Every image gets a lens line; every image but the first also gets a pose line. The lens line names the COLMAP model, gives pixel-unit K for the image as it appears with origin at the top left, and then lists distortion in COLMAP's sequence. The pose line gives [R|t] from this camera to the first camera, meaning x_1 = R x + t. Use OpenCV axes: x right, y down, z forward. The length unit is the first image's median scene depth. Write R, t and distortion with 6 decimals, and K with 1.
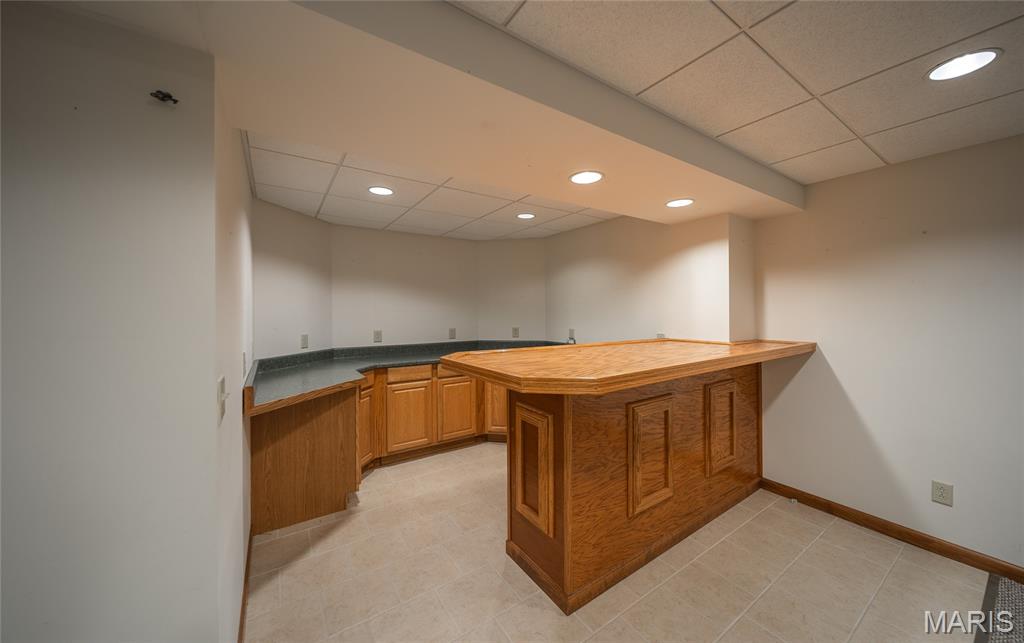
lens RADIAL K [[353.6, 0, 512.0], [0, 353.6, 321.5], [0, 0, 1]] dist [-0.000009, -0.000015]
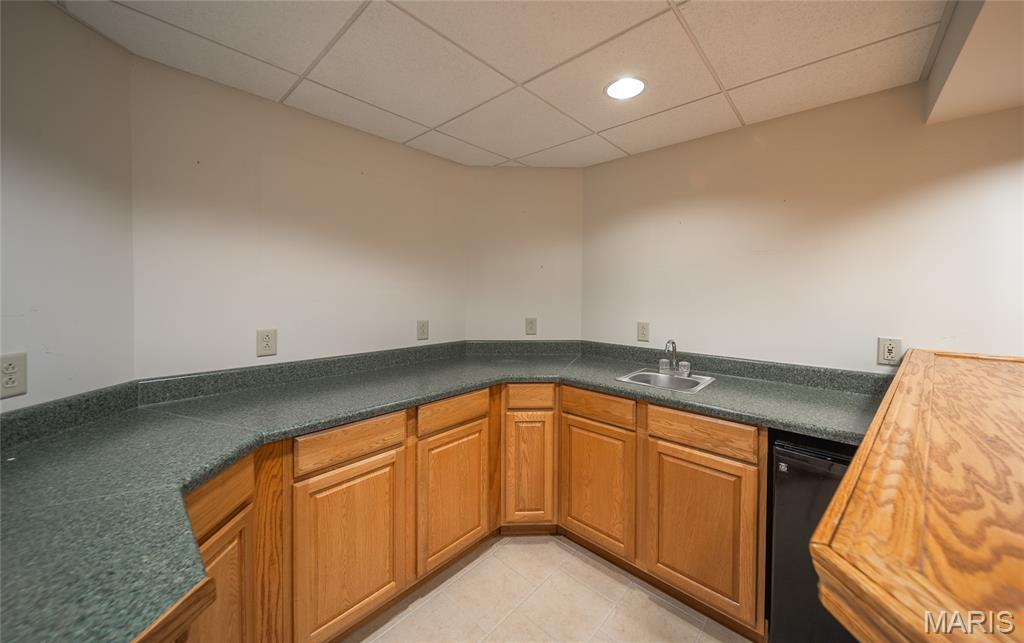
lens RADIAL K [[359.9, 0, 517.1], [0, 359.9, 301.9], [0, 0, 1]] dist [0.000036, -0.000054]
pose [[0.970503, 0.004773, 0.241042, -0.199473], [-0.005236, 0.999985, 0.001283, -0.013973], [-0.241032, -0.002507, 0.970514, 0.527048]]
